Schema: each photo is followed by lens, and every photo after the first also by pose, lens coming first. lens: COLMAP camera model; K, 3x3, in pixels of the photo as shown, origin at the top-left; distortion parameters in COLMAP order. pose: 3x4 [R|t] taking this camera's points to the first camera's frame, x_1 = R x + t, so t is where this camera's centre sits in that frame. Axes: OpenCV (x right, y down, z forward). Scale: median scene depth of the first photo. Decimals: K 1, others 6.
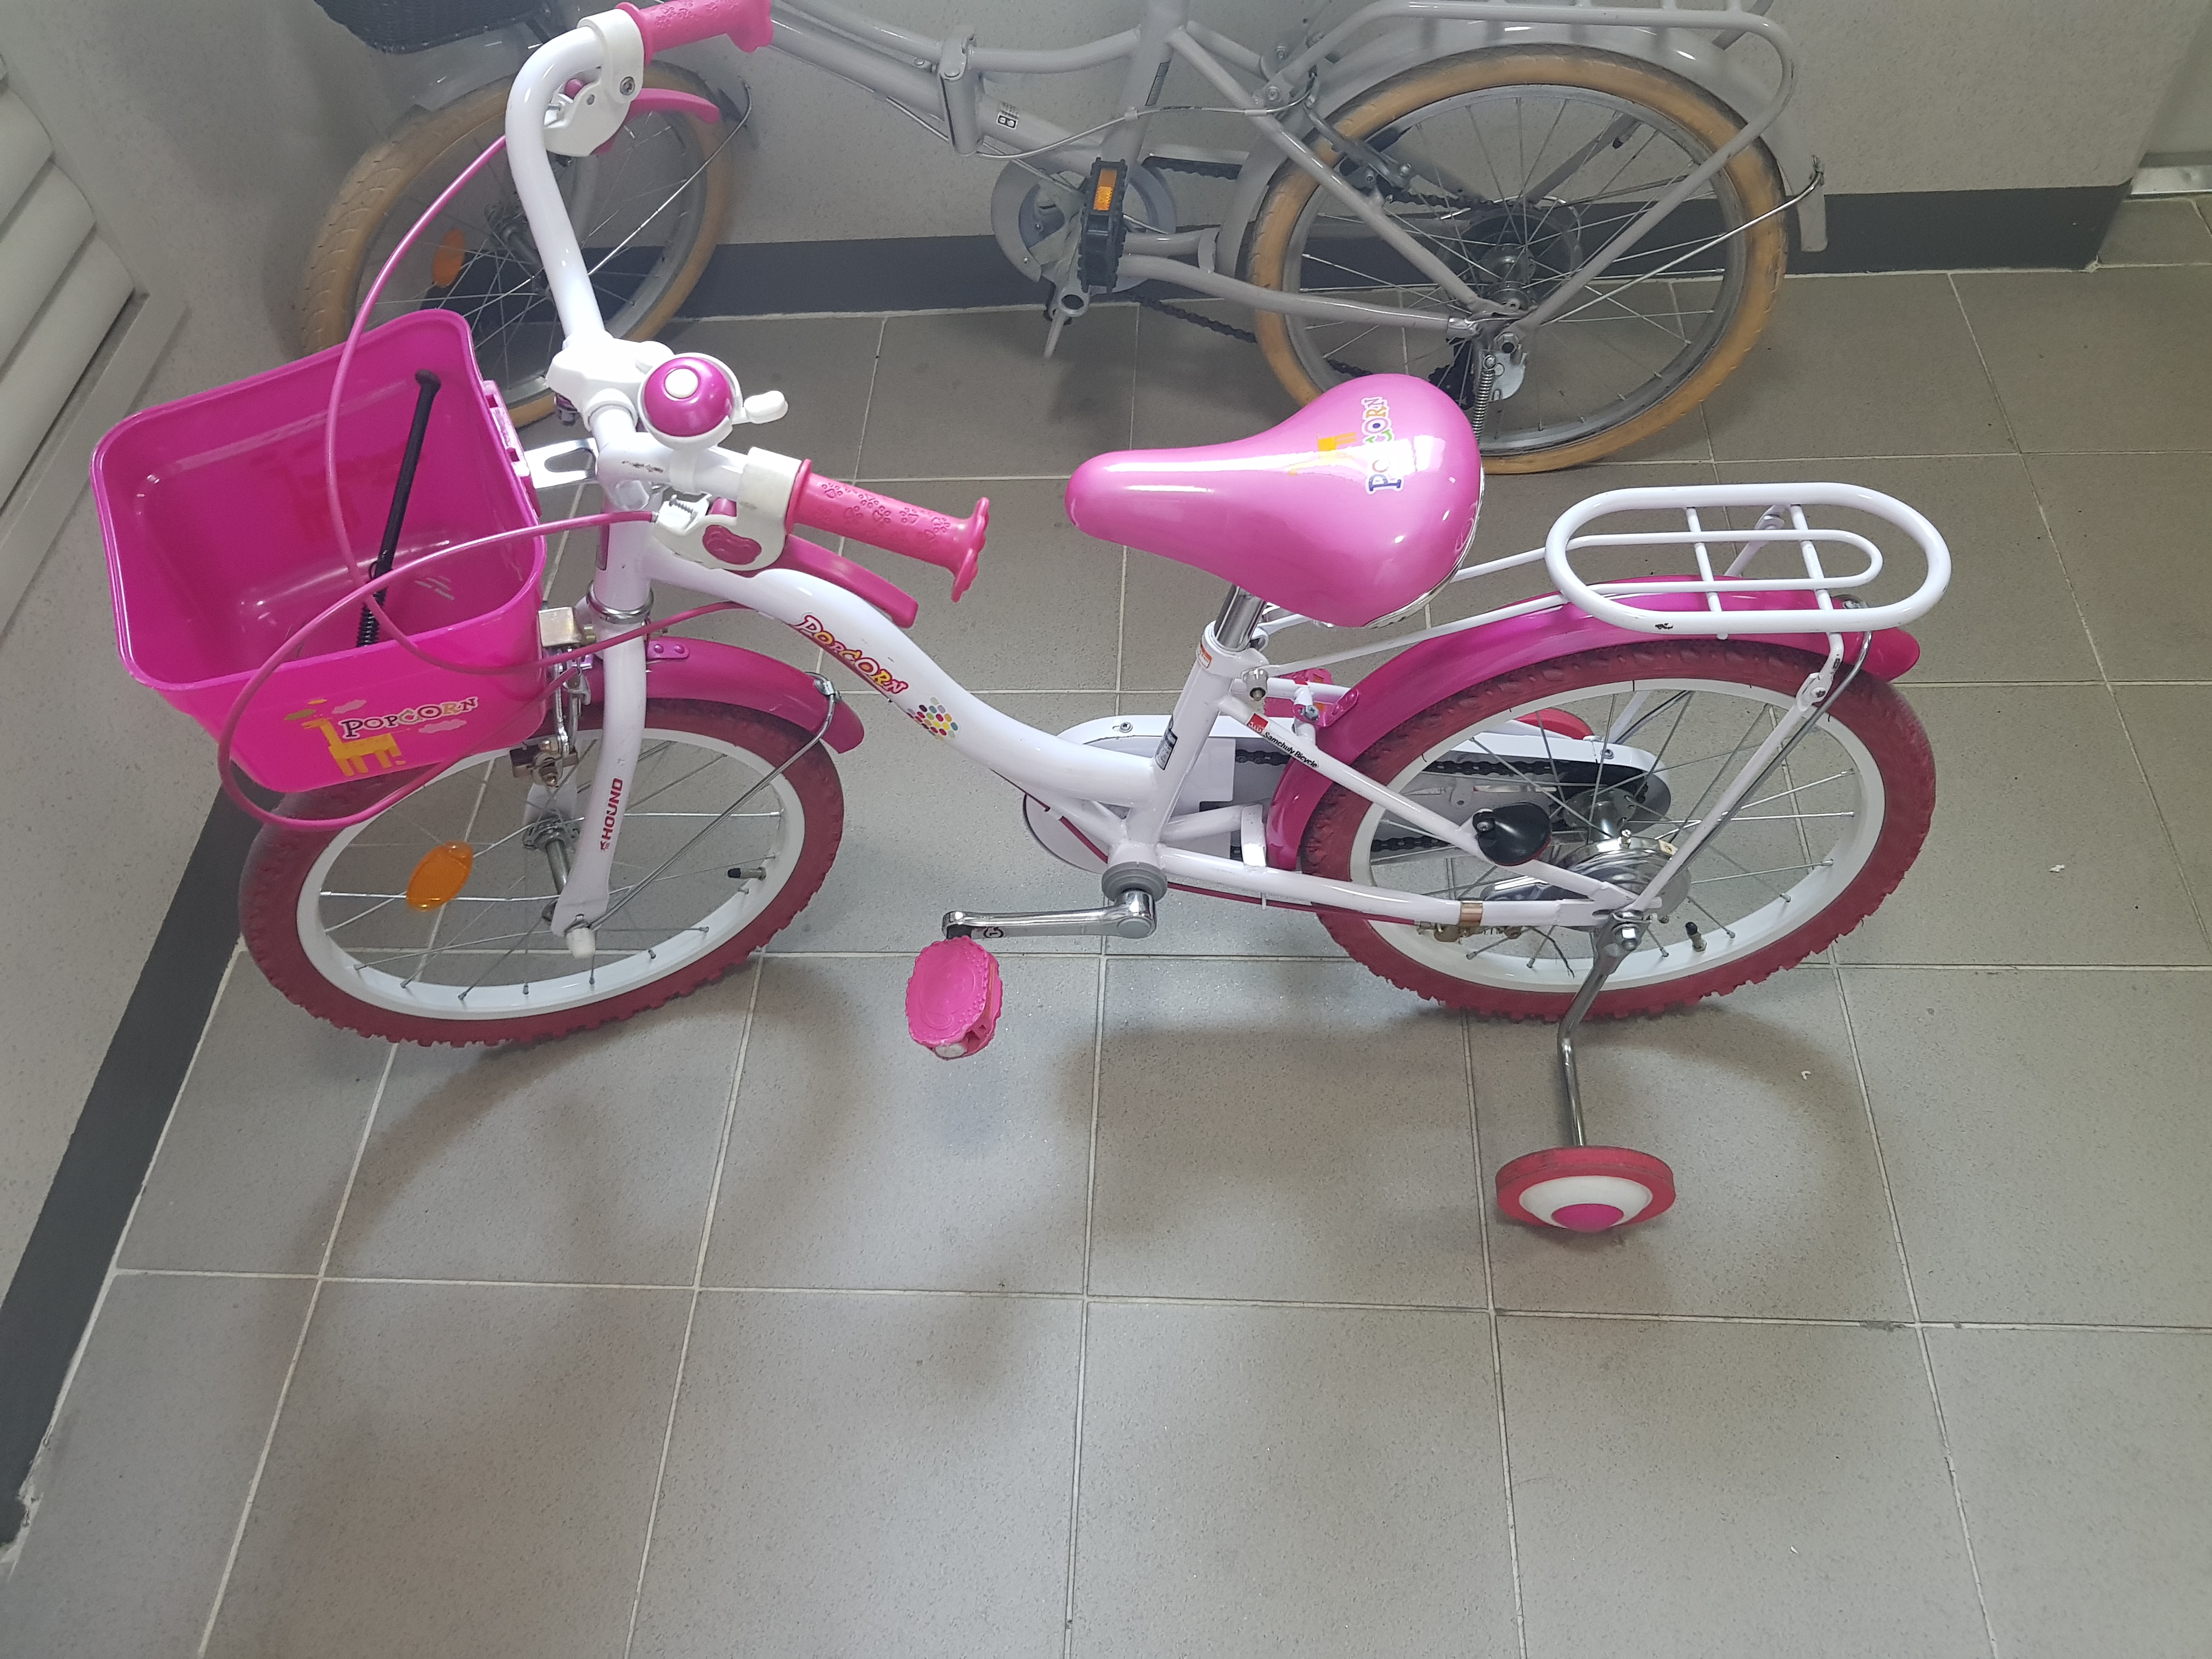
lens RADIAL K [[1723.0, 0, 1111.1], [0, 1723.0, 835.4], [0, 0, 1]] dist [0.030788, -0.040740]
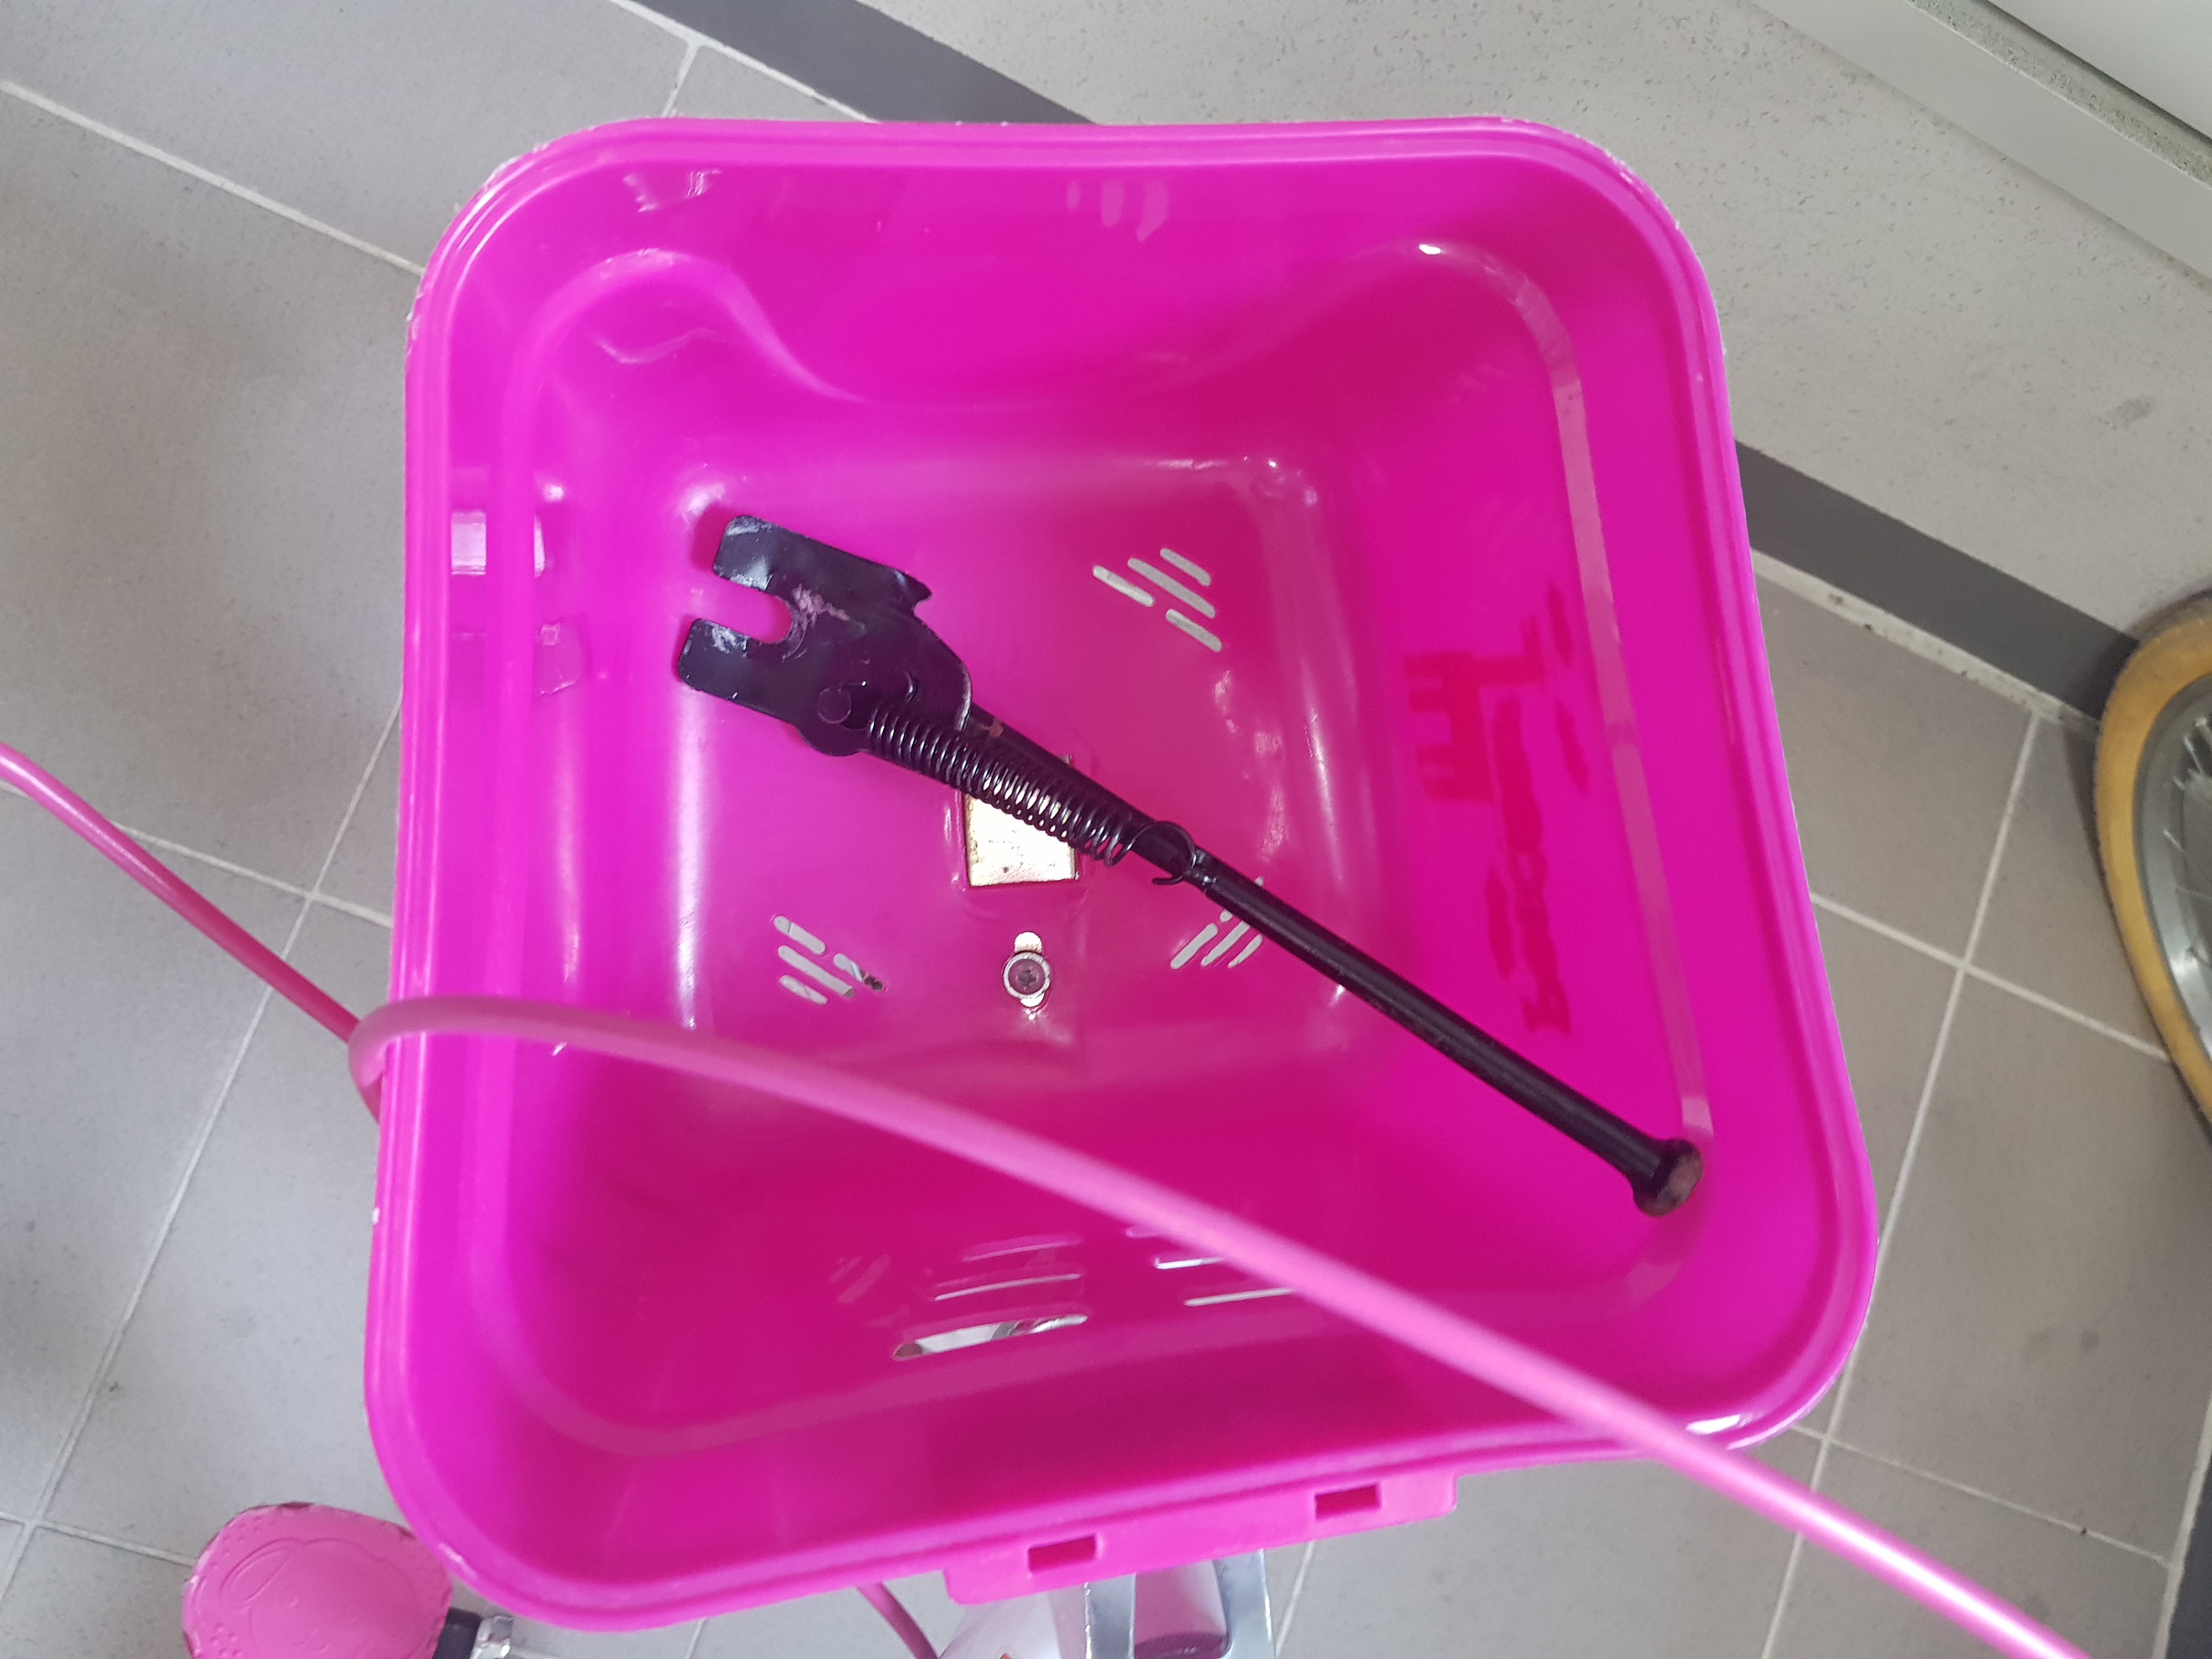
lens RADIAL K [[1723.0, 0, 1108.2], [0, 1723.0, 818.7], [0, 0, 1]] dist [0.030788, -0.040740]
pose [[-0.314521, 0.946333, -0.074366, -0.324624], [-0.890405, -0.266962, 0.368661, -0.220157], [0.329023, 0.182167, 0.926585, 0.543338]]
